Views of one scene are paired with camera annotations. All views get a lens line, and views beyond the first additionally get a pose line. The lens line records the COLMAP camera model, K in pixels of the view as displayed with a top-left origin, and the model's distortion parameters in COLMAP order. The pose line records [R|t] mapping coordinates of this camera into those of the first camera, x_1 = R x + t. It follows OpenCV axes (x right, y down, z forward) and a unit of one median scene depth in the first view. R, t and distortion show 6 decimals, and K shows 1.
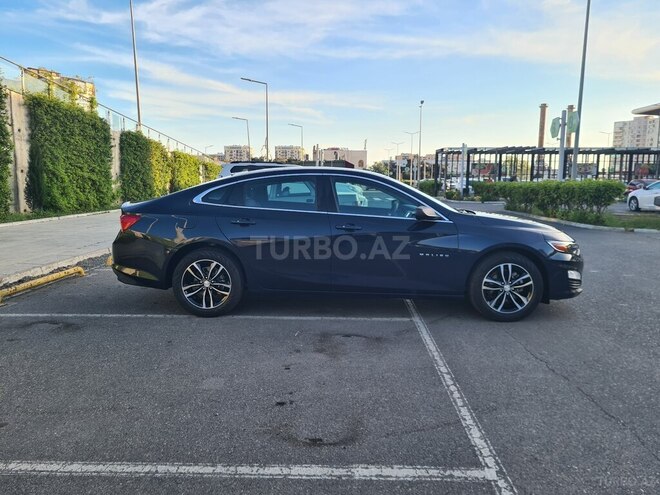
lens RADIAL K [[492.8, 0, 330.9], [0, 492.8, 241.4], [0, 0, 1]] dist [0.051854, -0.025784]
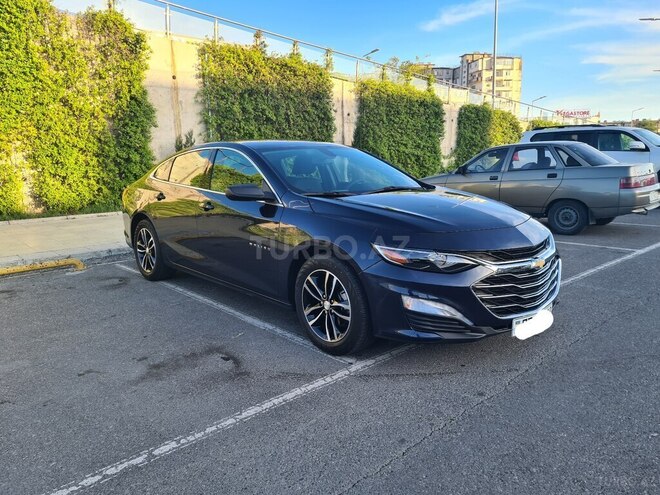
lens RADIAL K [[495.3, 0, 319.7], [0, 495.3, 229.6], [0, 0, 1]] dist [0.043083, -0.009623]
pose [[0.682984, 0.083953, -0.725593, 0.187720], [-0.063511, 0.996436, 0.055508, -0.015751], [0.727667, 0.008172, 0.685882, 0.164641]]
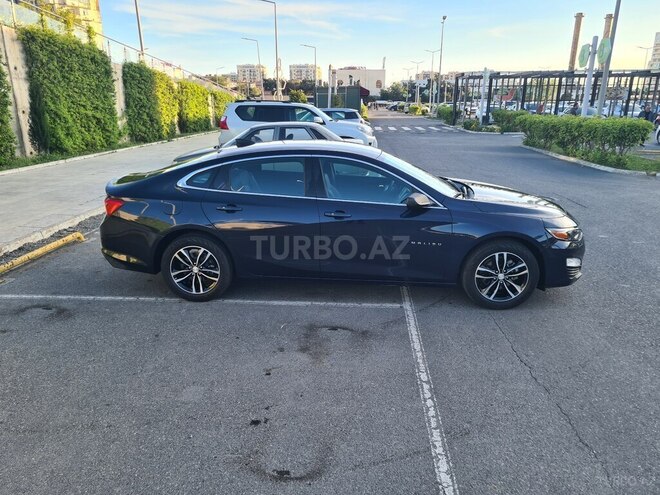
lens RADIAL K [[488.9, 0, 328.4], [0, 488.9, 253.5], [0, 0, 1]] dist [0.059262, -0.030608]
pose [[0.999302, 0.005108, -0.036999, 0.016439], [0.001407, 0.984752, 0.173960, -0.037030], [0.037323, -0.173891, 0.984057, 0.014543]]
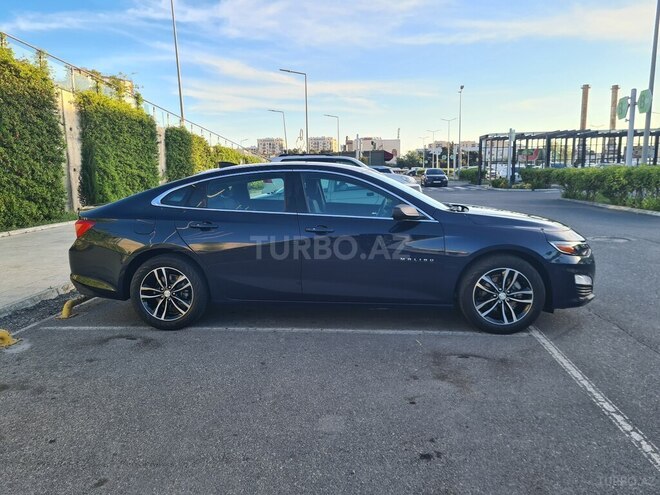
lens RADIAL K [[492.8, 0, 330.9], [0, 492.8, 241.4], [0, 0, 1]] dist [0.051854, -0.025784]
pose [[0.997502, -0.014136, -0.069213, -0.038196], [0.015431, 0.999715, 0.018198, -0.007661], [0.068936, -0.019221, 0.997436, 0.037237]]
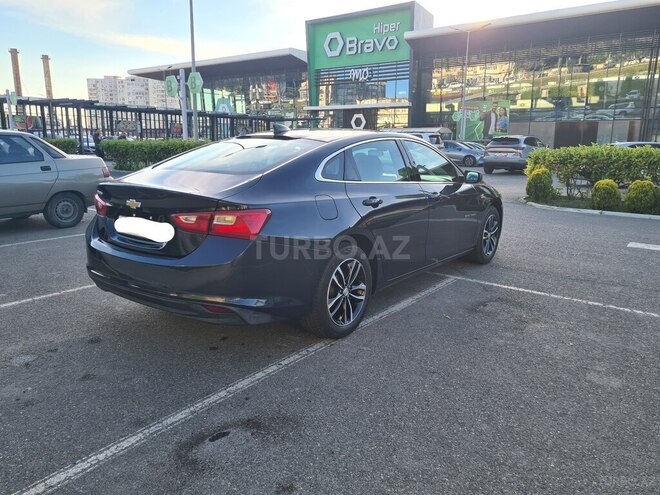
lens RADIAL K [[492.8, 0, 330.9], [0, 492.8, 241.4], [0, 0, 1]] dist [0.051854, -0.025784]
pose [[0.583301, -0.158445, 0.796653, -0.263013], [0.087972, 0.987344, 0.131960, -0.027039], [-0.807478, -0.006889, 0.589857, 0.186529]]
